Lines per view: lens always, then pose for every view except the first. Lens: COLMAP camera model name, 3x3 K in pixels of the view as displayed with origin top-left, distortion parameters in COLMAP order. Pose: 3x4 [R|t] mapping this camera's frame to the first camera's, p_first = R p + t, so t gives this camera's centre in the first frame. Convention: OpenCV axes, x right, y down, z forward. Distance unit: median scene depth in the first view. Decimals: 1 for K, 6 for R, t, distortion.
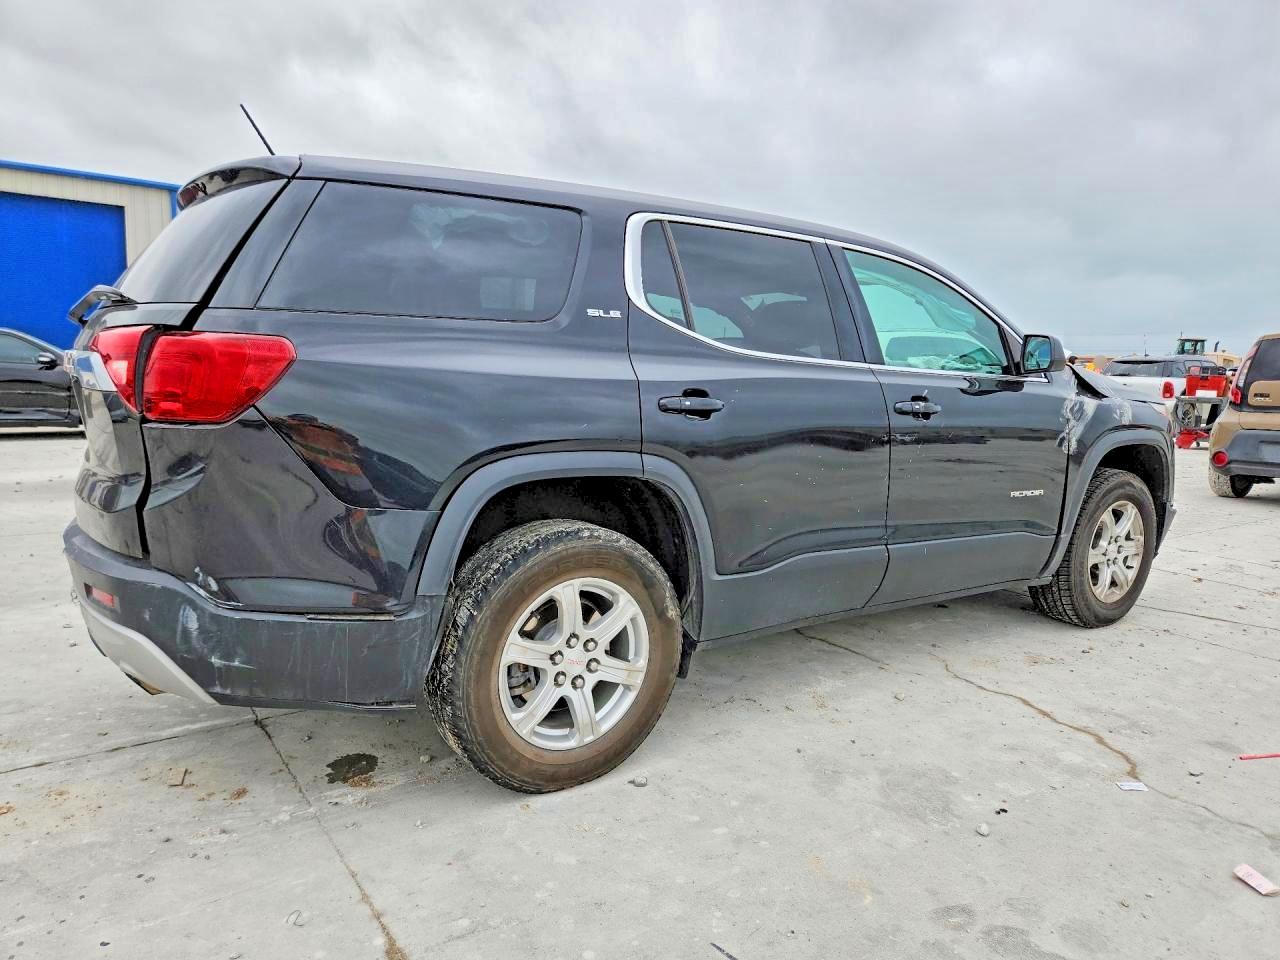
lens RADIAL K [[871.5, 0, 643.4], [0, 871.5, 474.6], [0, 0, 1]] dist [0.021617, -0.021222]
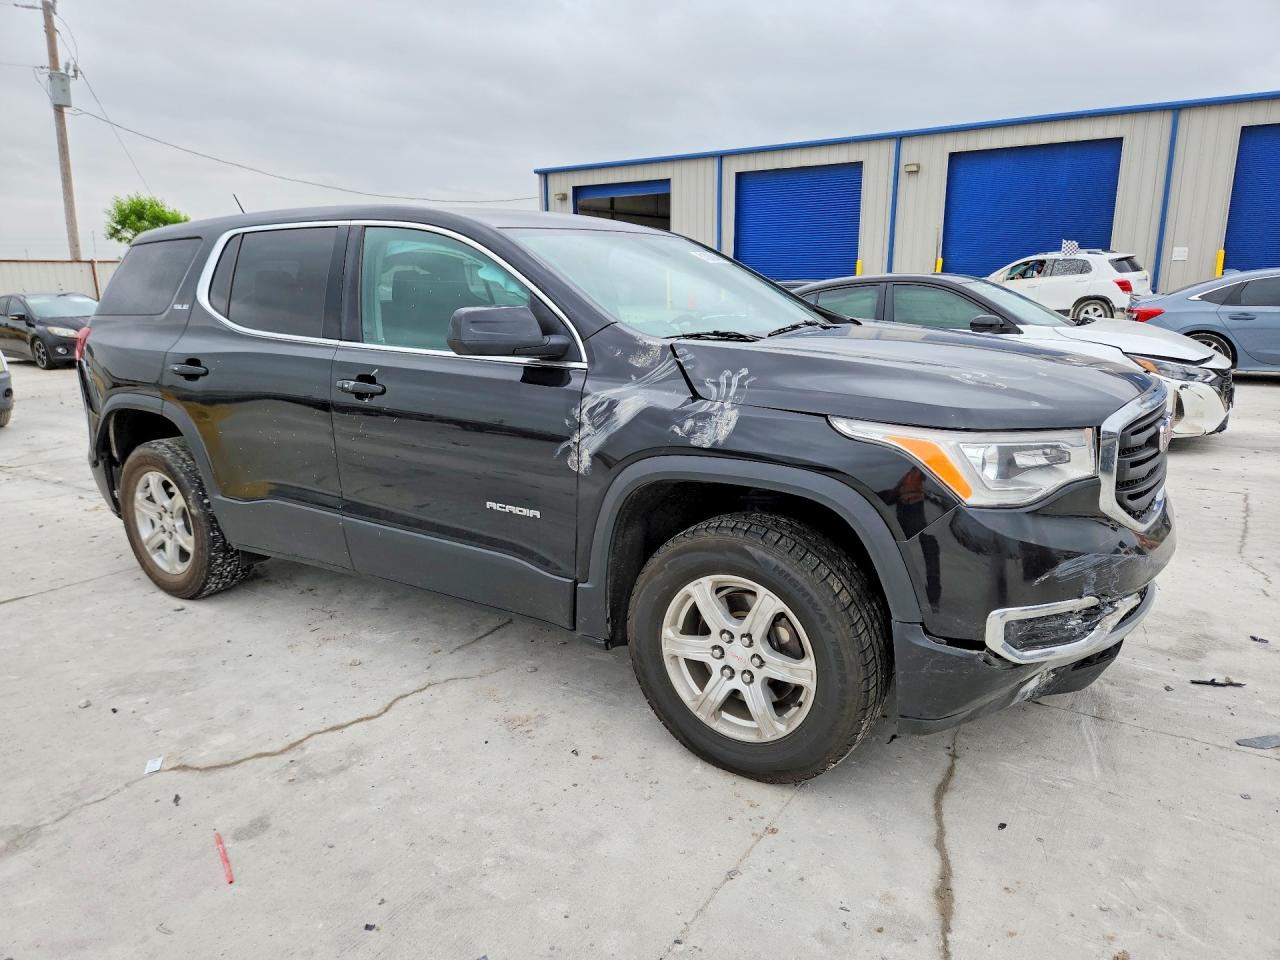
lens RADIAL K [[871.5, 0, 642.6], [0, 871.5, 481.9], [0, 0, 1]] dist [0.021617, -0.021222]
pose [[0.369853, 0.174861, -0.912487, 1.425622], [-0.092550, 0.984178, 0.151087, -0.157826], [0.924469, 0.028571, 0.380185, 0.973016]]
